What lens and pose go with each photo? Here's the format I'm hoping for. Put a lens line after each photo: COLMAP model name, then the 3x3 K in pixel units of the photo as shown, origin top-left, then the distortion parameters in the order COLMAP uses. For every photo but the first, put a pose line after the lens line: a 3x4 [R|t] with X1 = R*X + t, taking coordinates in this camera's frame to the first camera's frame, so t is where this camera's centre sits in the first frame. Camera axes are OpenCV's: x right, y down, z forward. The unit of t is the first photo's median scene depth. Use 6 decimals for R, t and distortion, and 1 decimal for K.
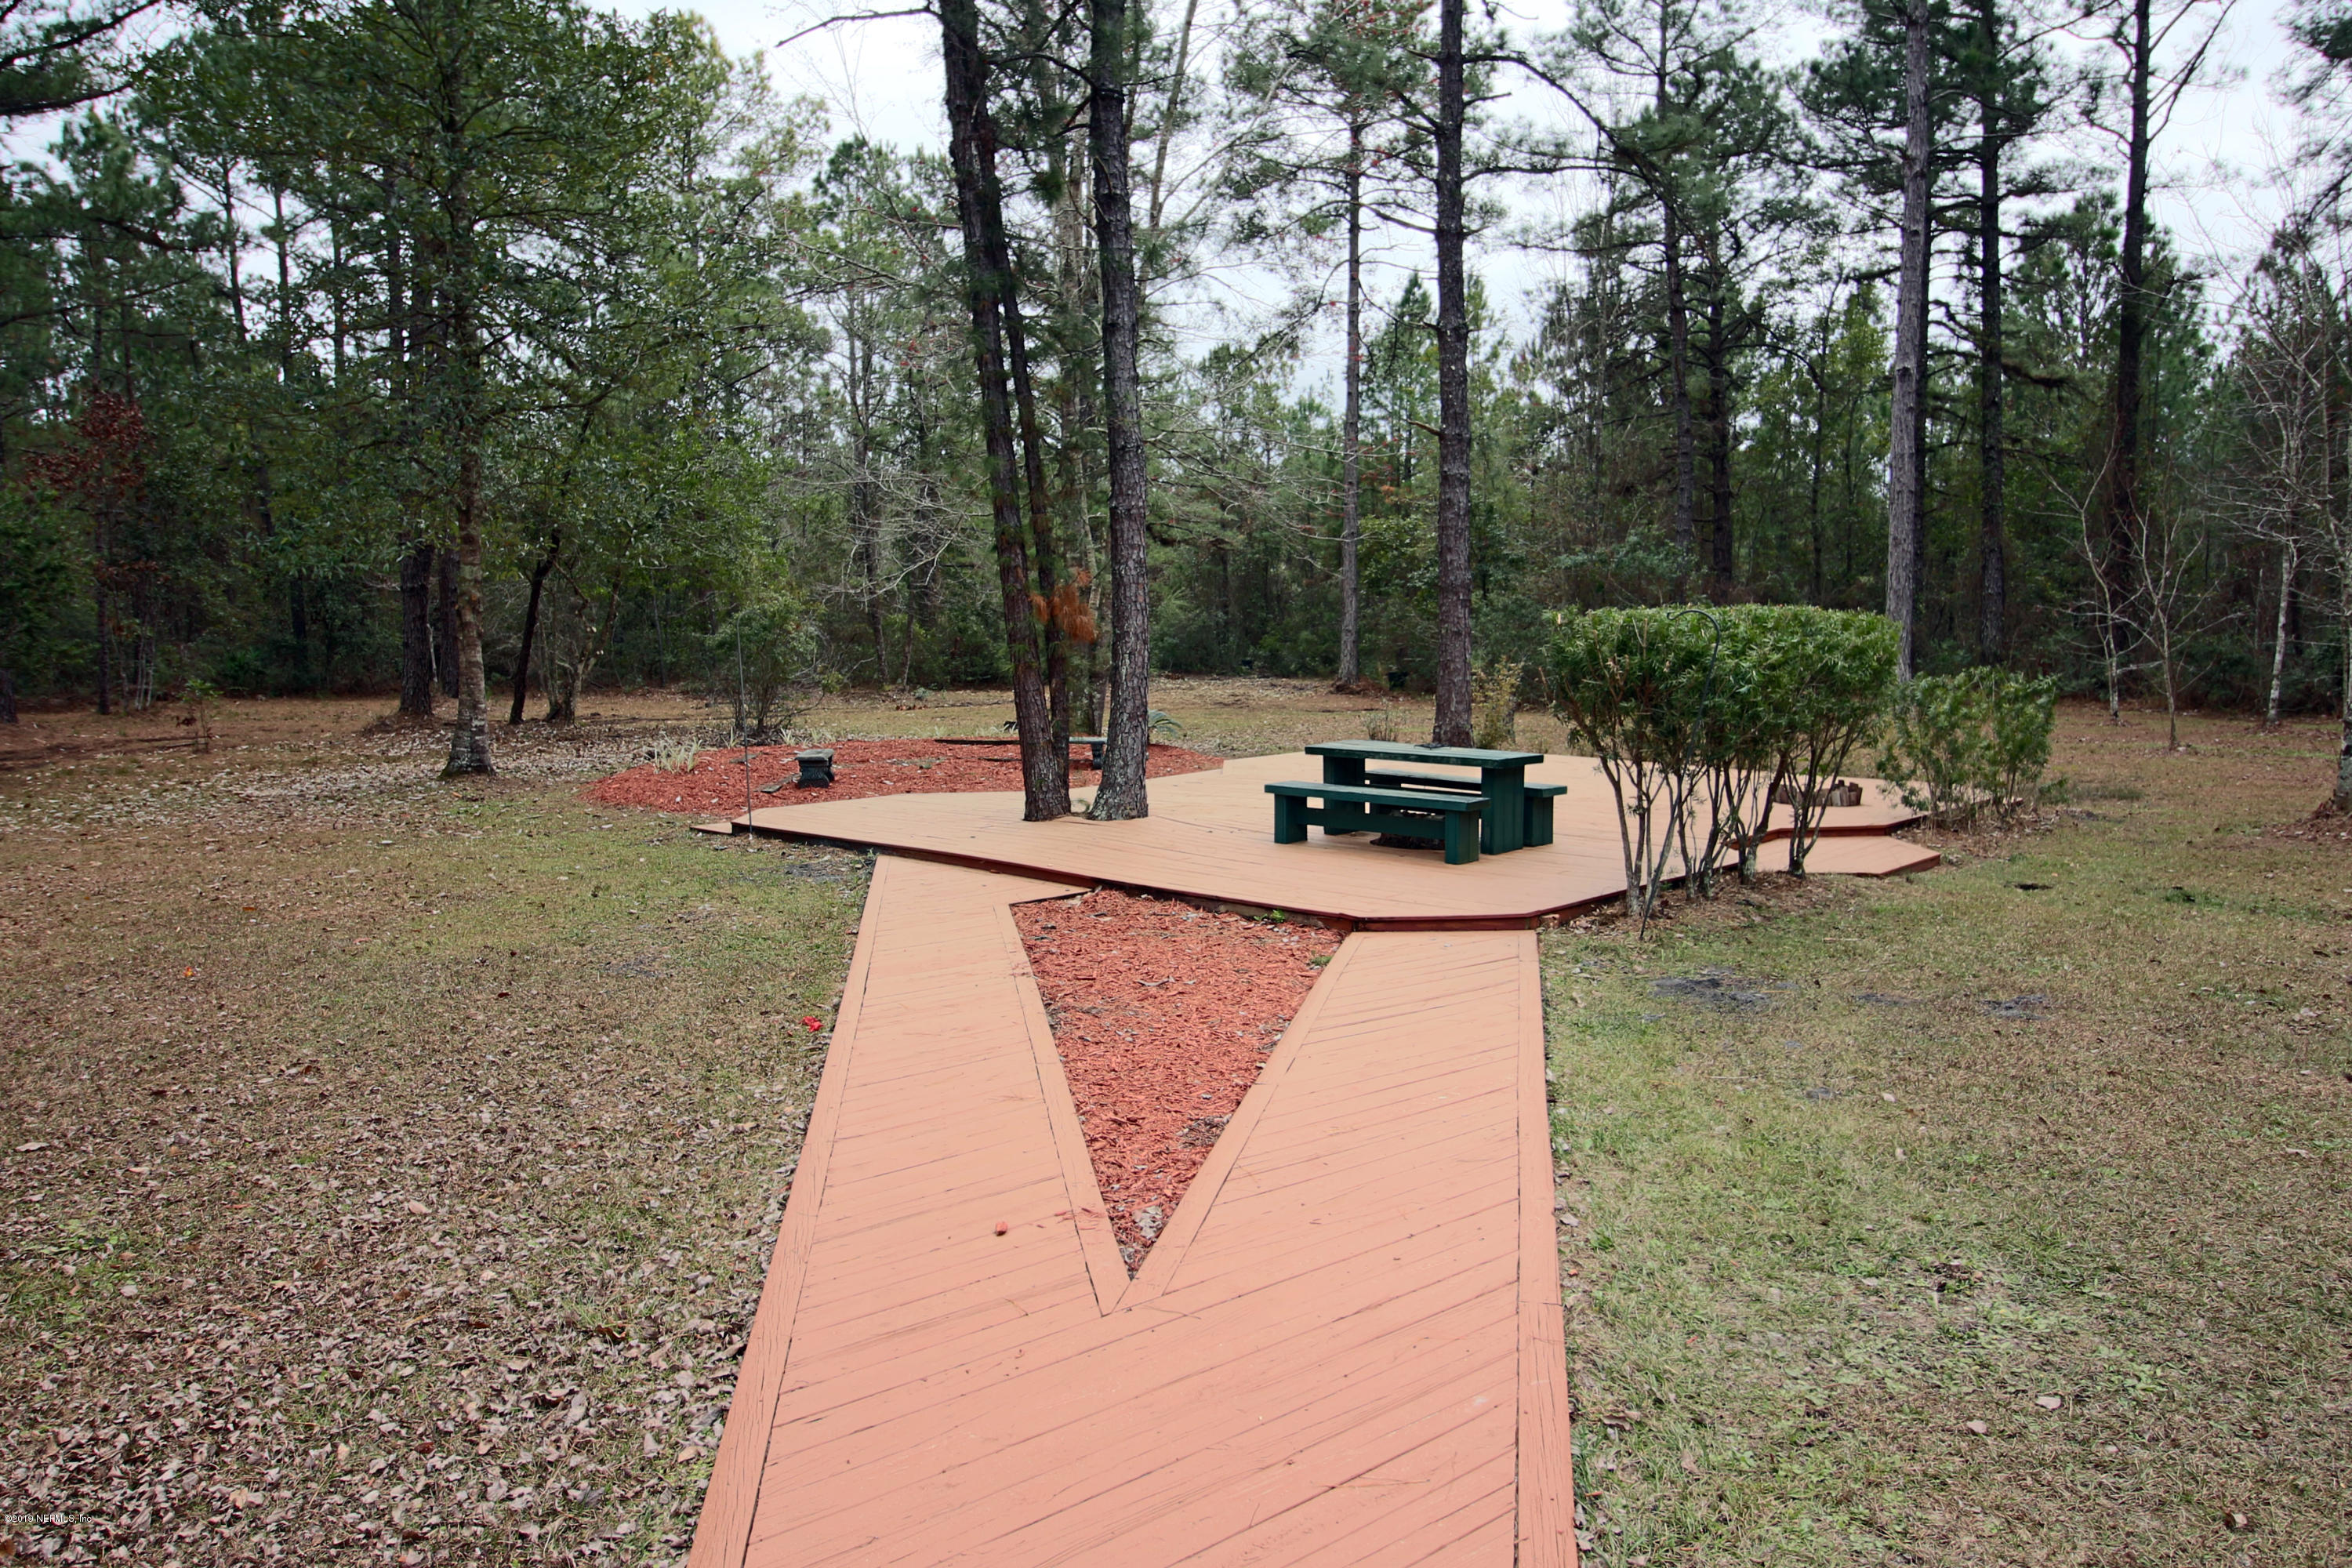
lens RADIAL K [[1610.9, 0, 1178.0], [0, 1610.9, 787.0], [0, 0, 1]] dist [-0.004103, 0.007032]
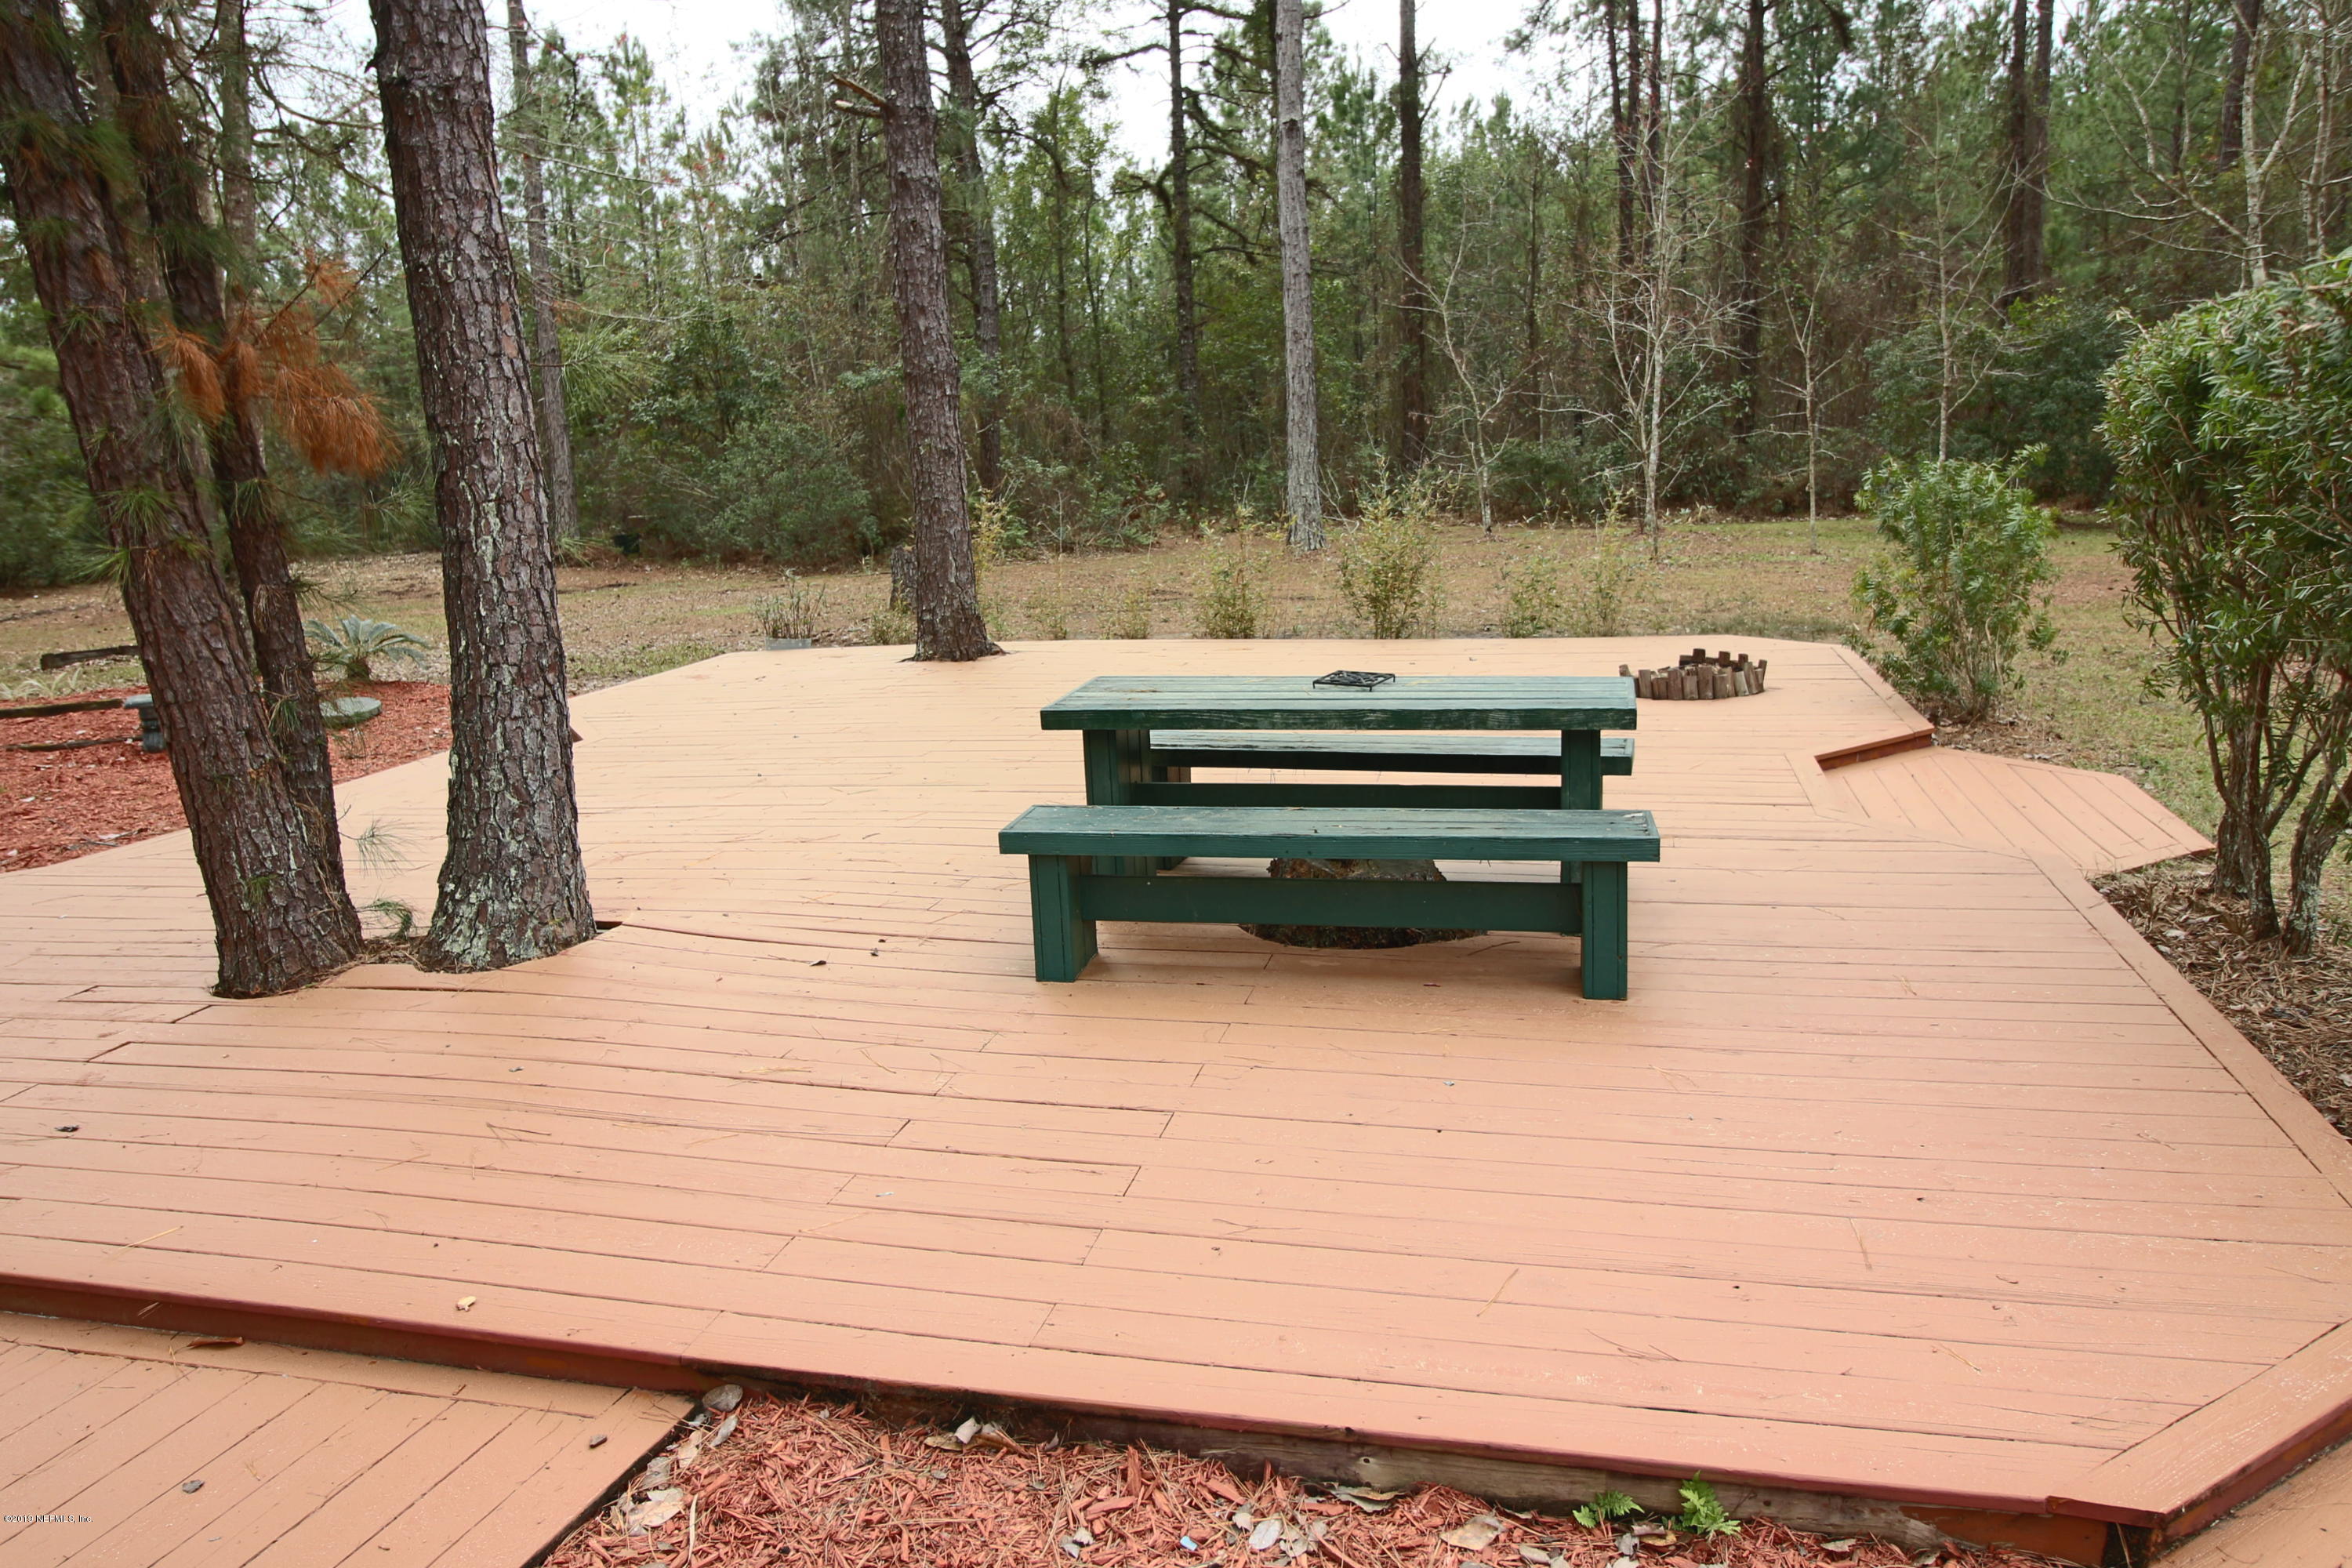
lens RADIAL K [[1610.9, 0, 1164.0], [0, 1610.9, 767.0], [0, 0, 1]] dist [-0.004103, 0.007032]
pose [[0.869507, -0.130849, 0.476272, -0.077423], [0.093703, 0.990459, 0.101047, -0.044782], [-0.484950, -0.043233, 0.873473, 0.591474]]
